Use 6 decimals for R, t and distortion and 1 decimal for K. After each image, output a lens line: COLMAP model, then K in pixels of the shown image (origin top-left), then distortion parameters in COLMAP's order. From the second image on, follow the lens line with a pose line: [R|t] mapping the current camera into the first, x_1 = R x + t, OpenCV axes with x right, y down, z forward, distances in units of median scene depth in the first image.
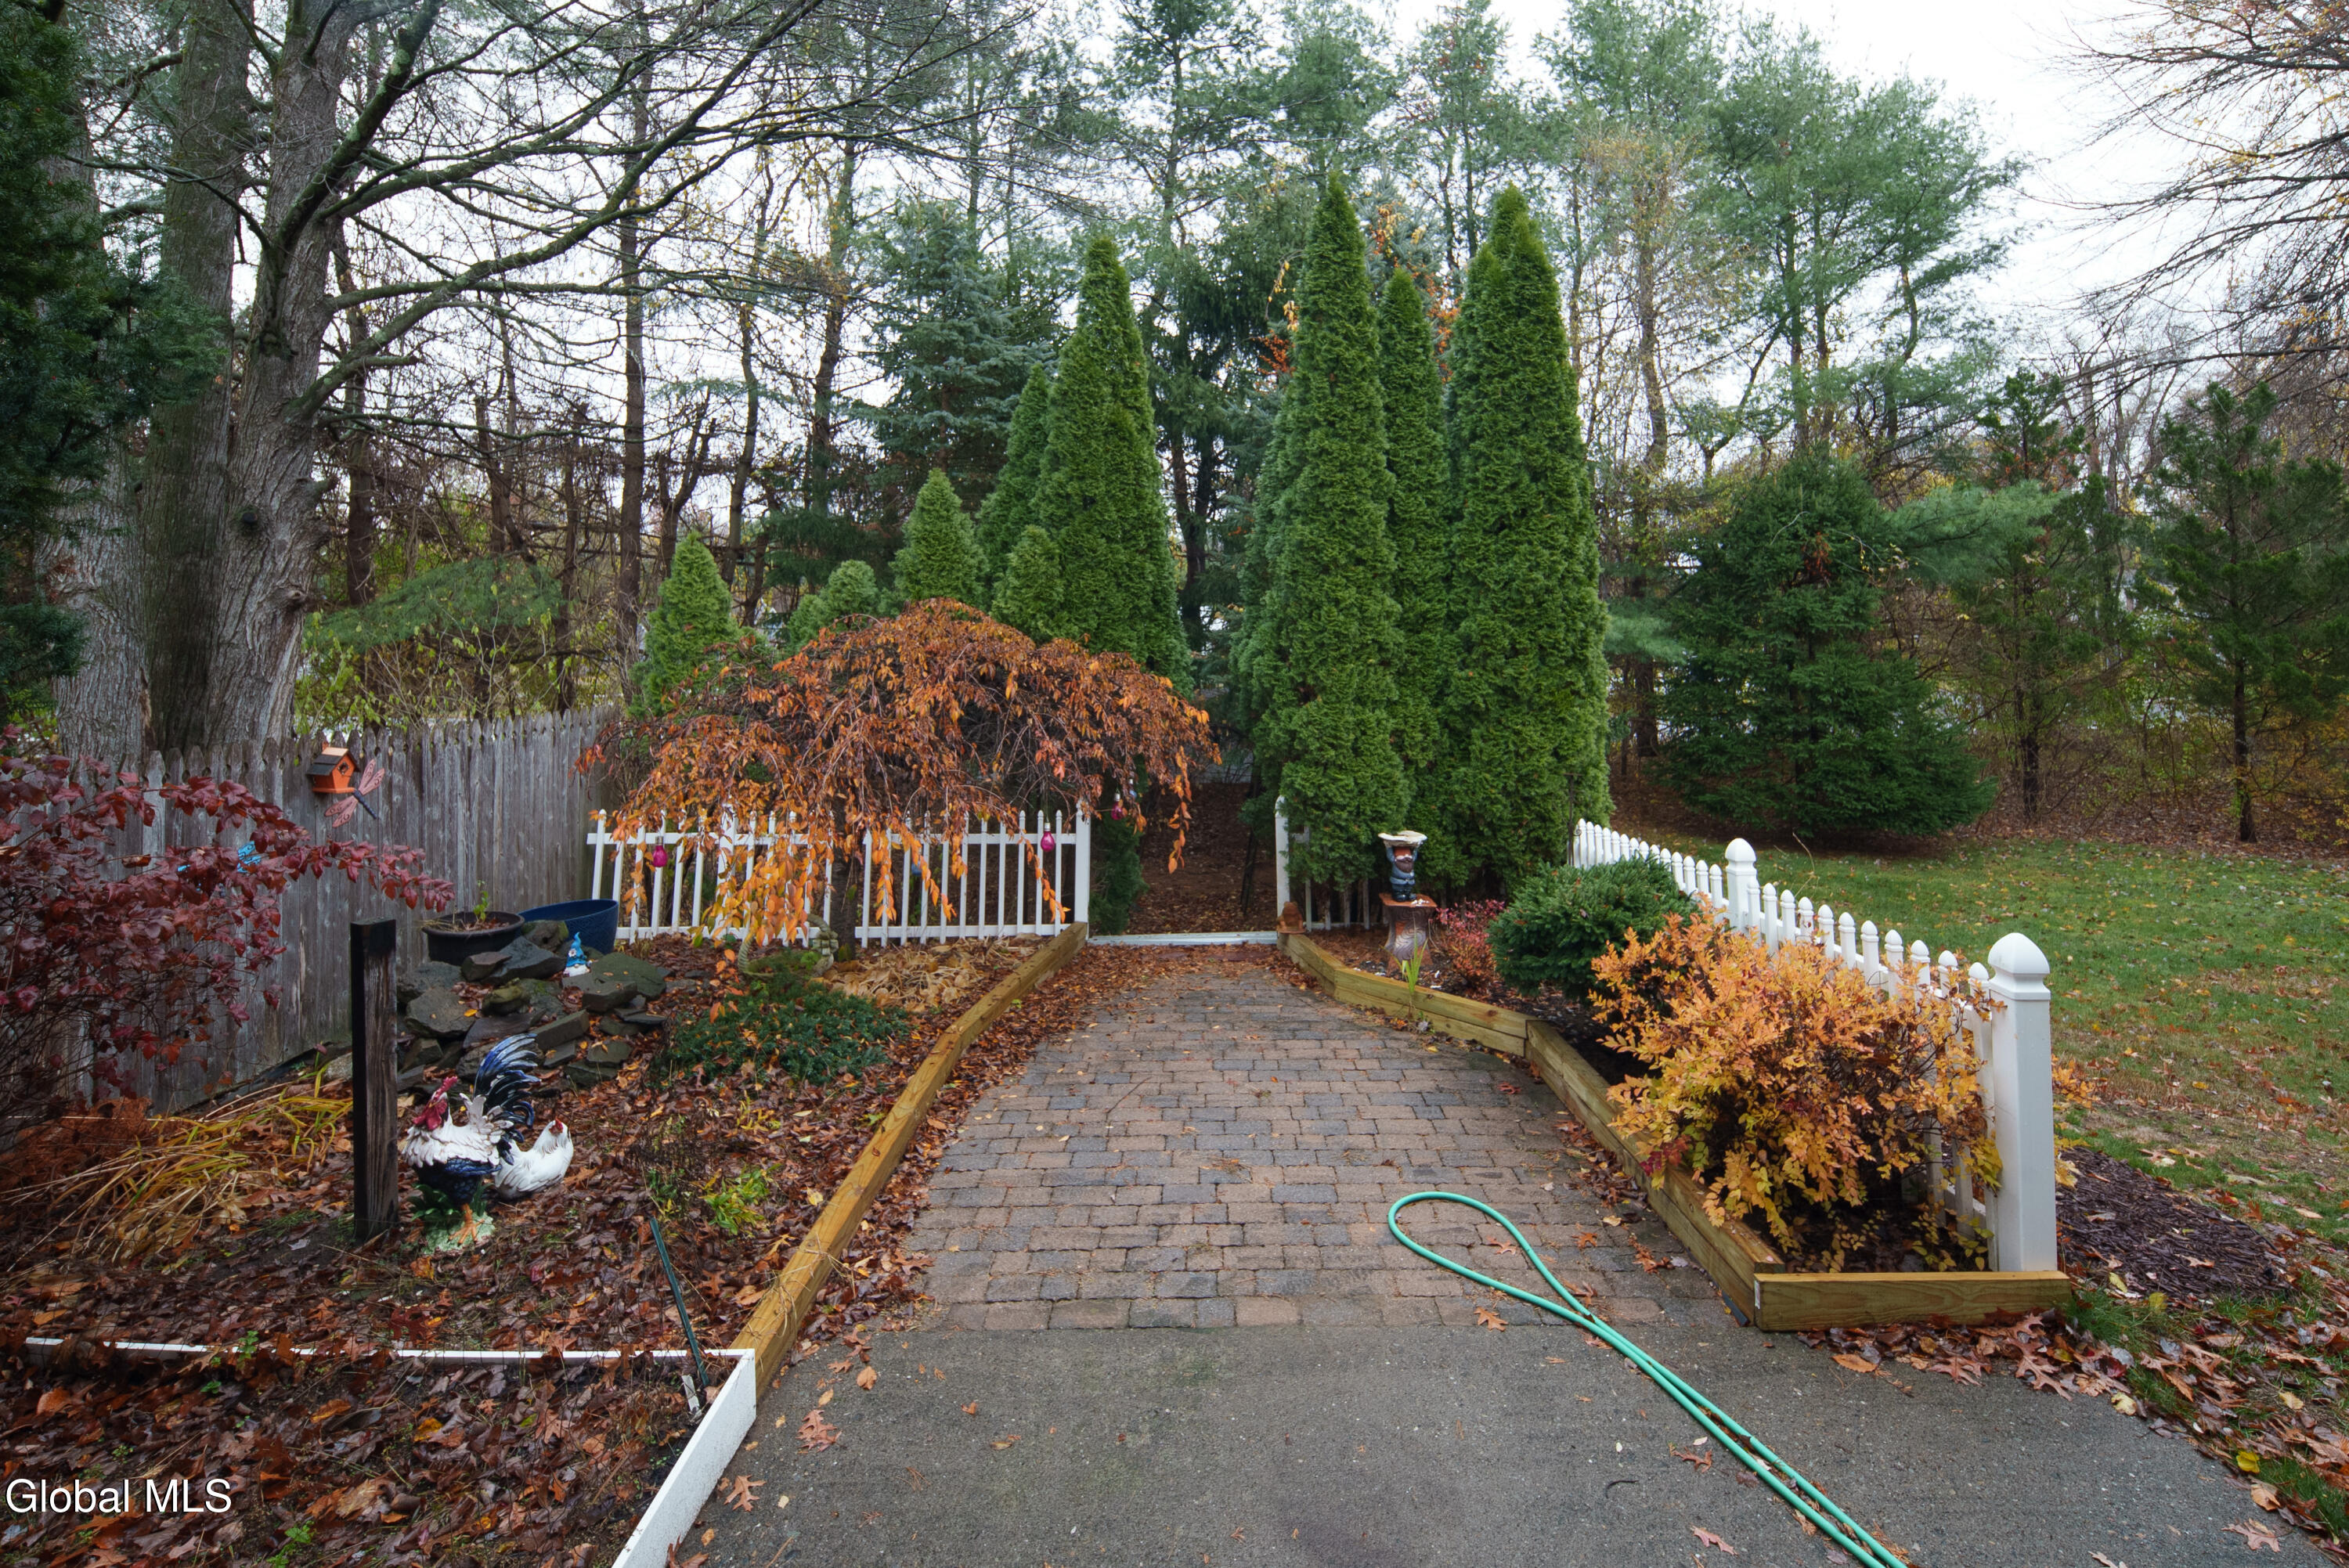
lens RADIAL K [[1066.7, 0, 1187.5], [0, 1066.7, 615.0], [0, 0, 1]] dist [-0.001512, -0.000996]
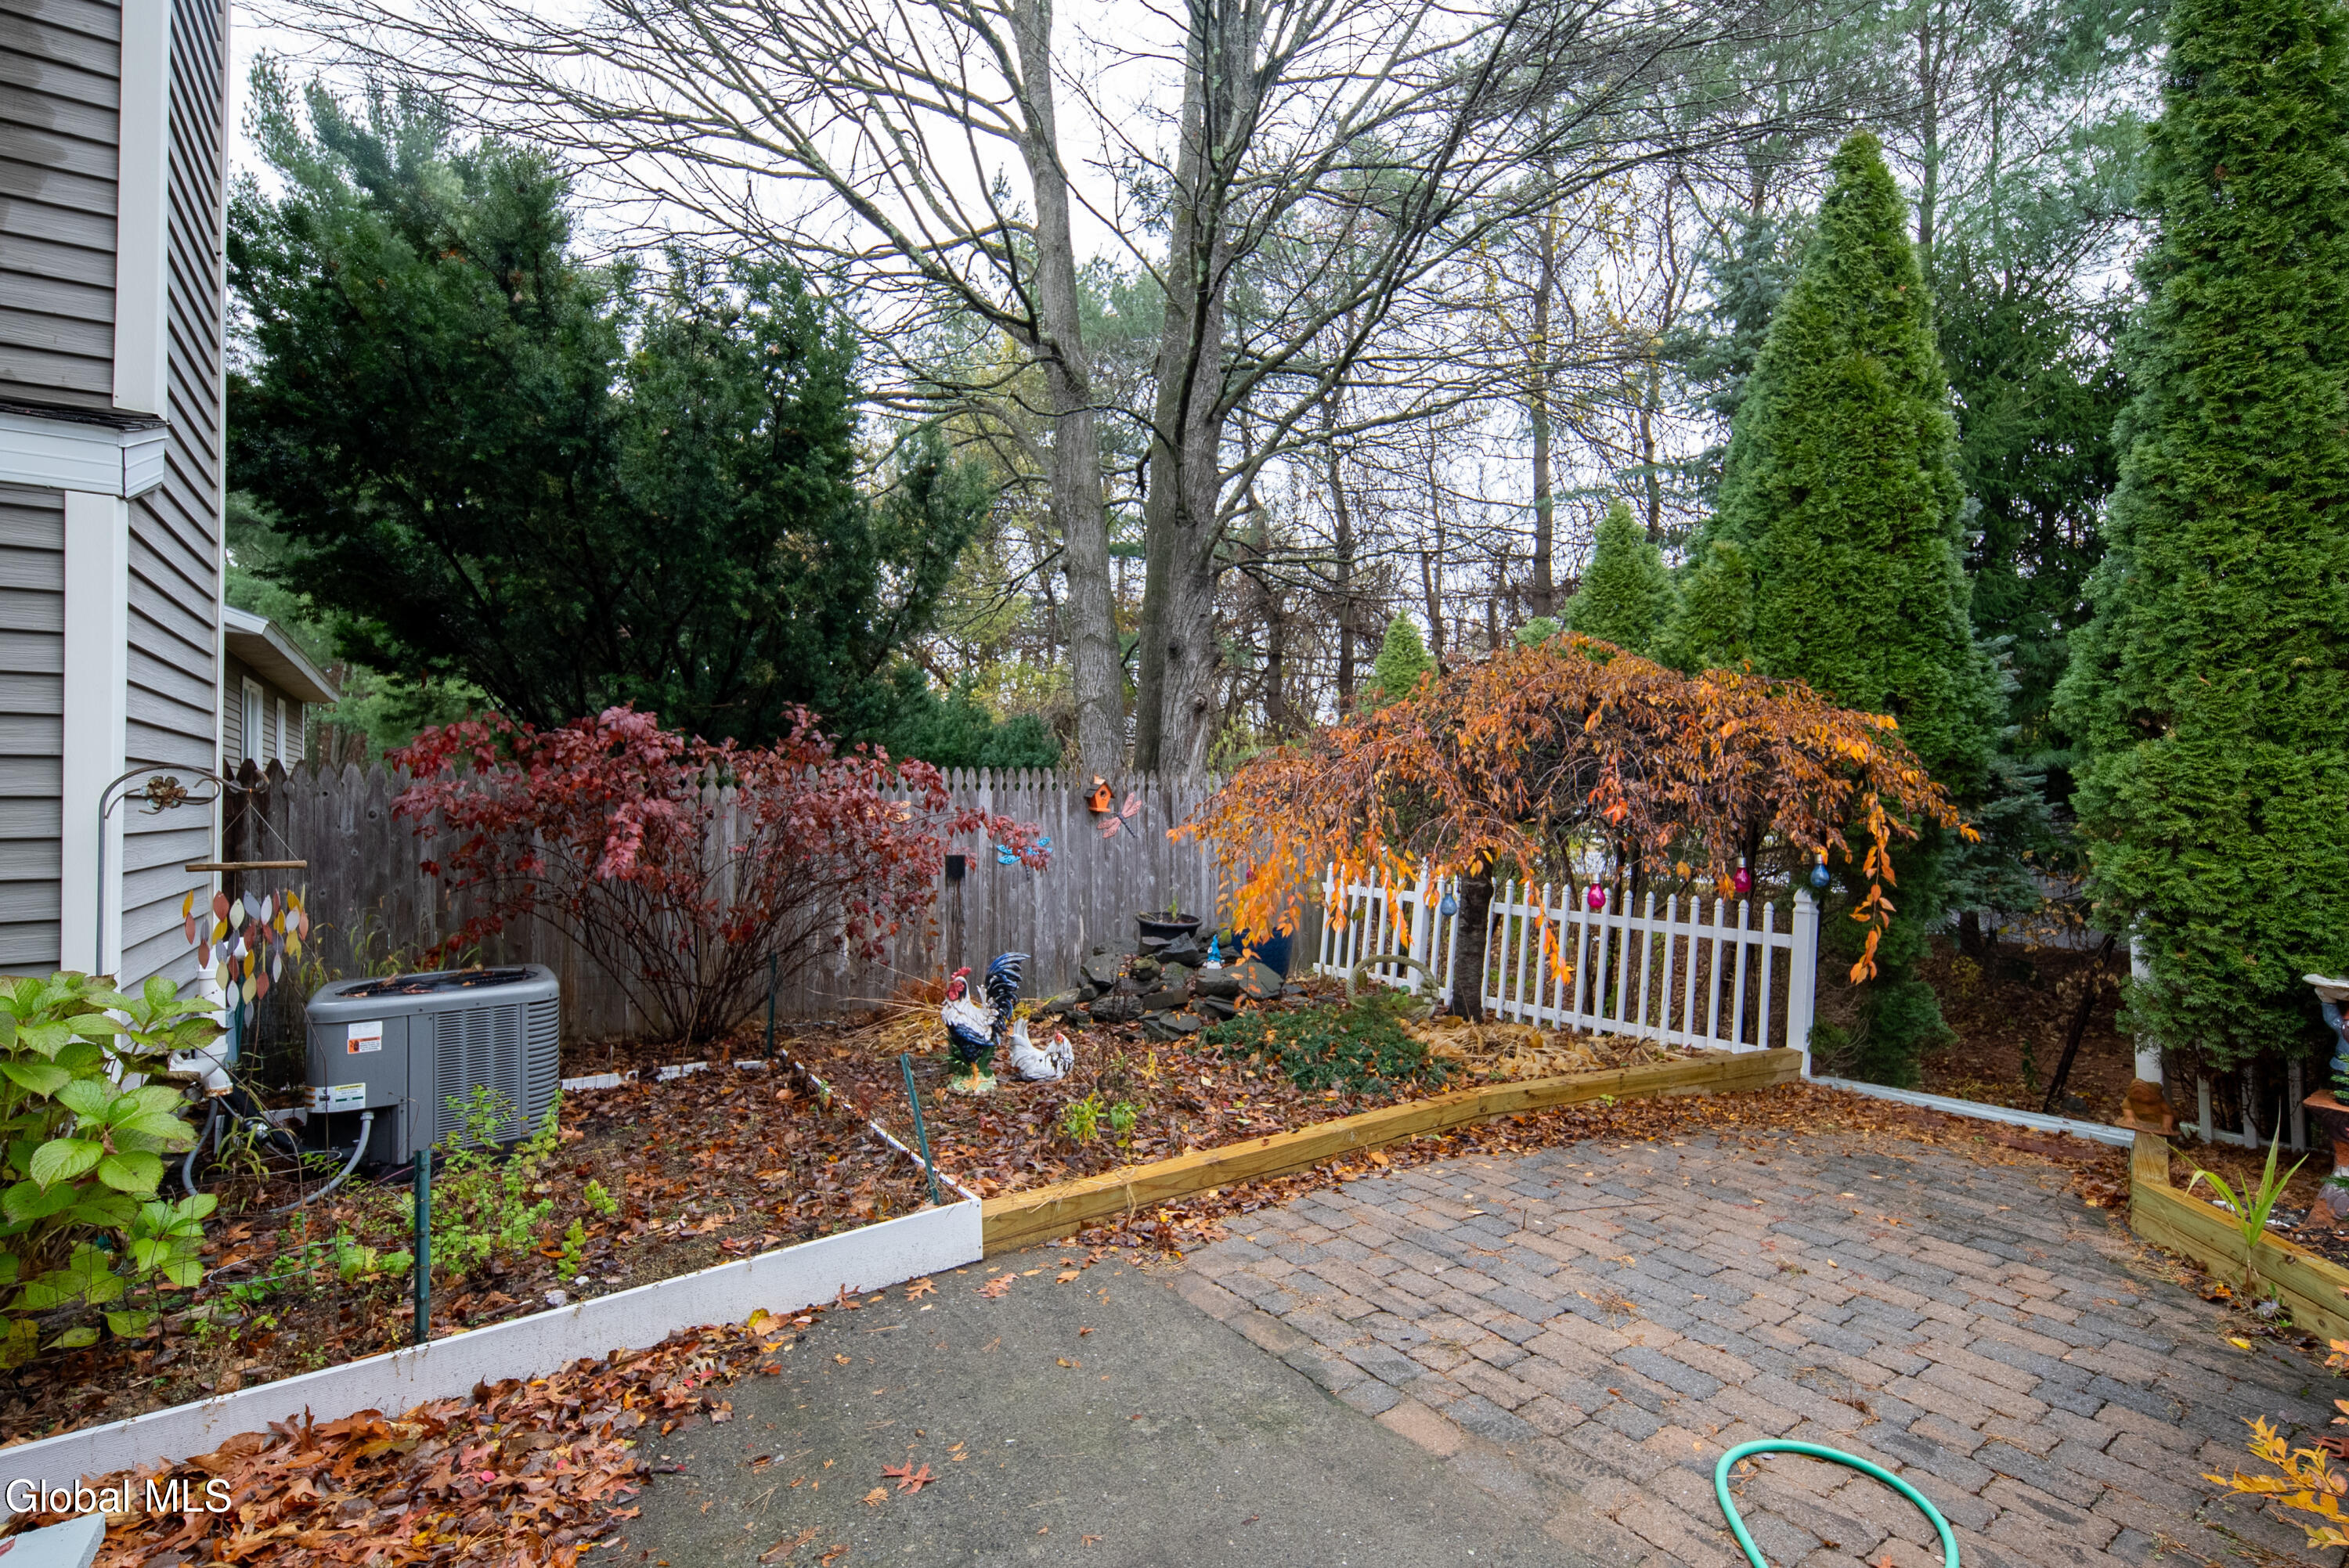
lens RADIAL K [[1066.7, 0, 1175.2], [0, 1066.7, 789.8], [0, 0, 1]] dist [-0.001512, -0.000996]
pose [[0.571209, -0.004675, -0.820791, 0.344566], [0.010229, 0.999947, 0.001423, 0.122085], [0.820741, -0.009209, 0.571226, 0.258796]]
